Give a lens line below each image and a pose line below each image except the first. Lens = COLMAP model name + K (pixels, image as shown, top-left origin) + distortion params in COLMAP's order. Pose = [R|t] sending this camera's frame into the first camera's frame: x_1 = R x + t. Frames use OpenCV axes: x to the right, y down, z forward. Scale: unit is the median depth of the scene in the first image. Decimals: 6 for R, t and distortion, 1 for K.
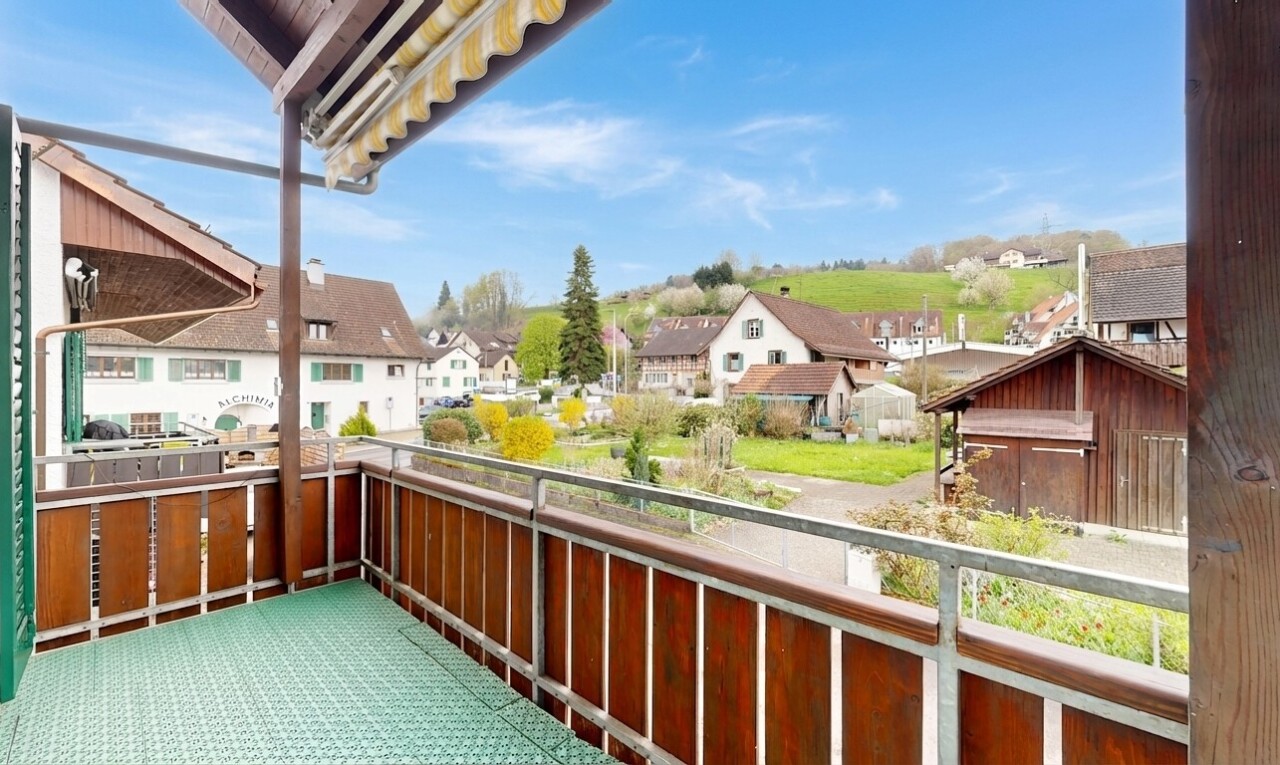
lens RADIAL K [[507.5, 0, 636.4], [0, 507.5, 382.7], [0, 0, 1]] dist [0.002253, 0.000200]
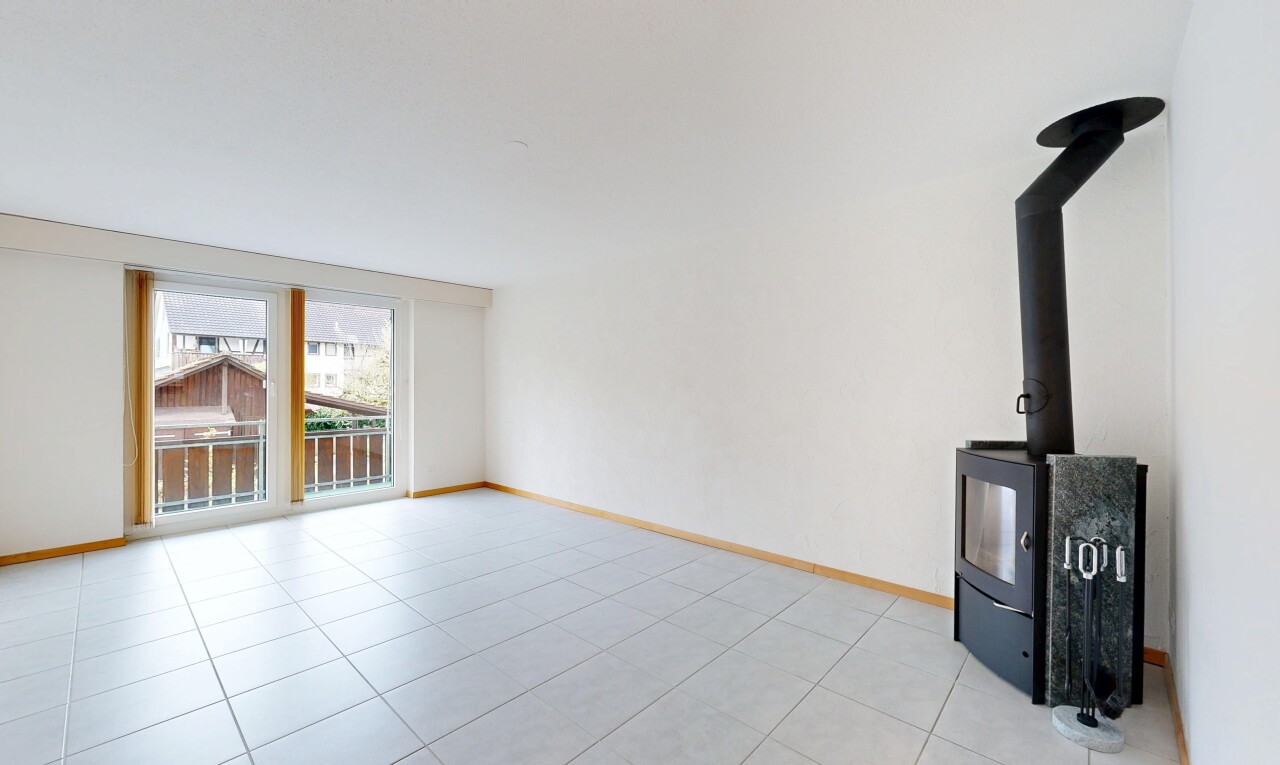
lens RADIAL K [[507.5, 0, 638.1], [0, 507.5, 382.0], [0, 0, 1]] dist [0.002253, 0.000200]
pose [[0.001867, -0.005777, 0.999982, -0.558379], [-0.000989, 0.999983, 0.005779, -0.020778], [-0.999998, -0.001000, 0.001861, -0.191529]]
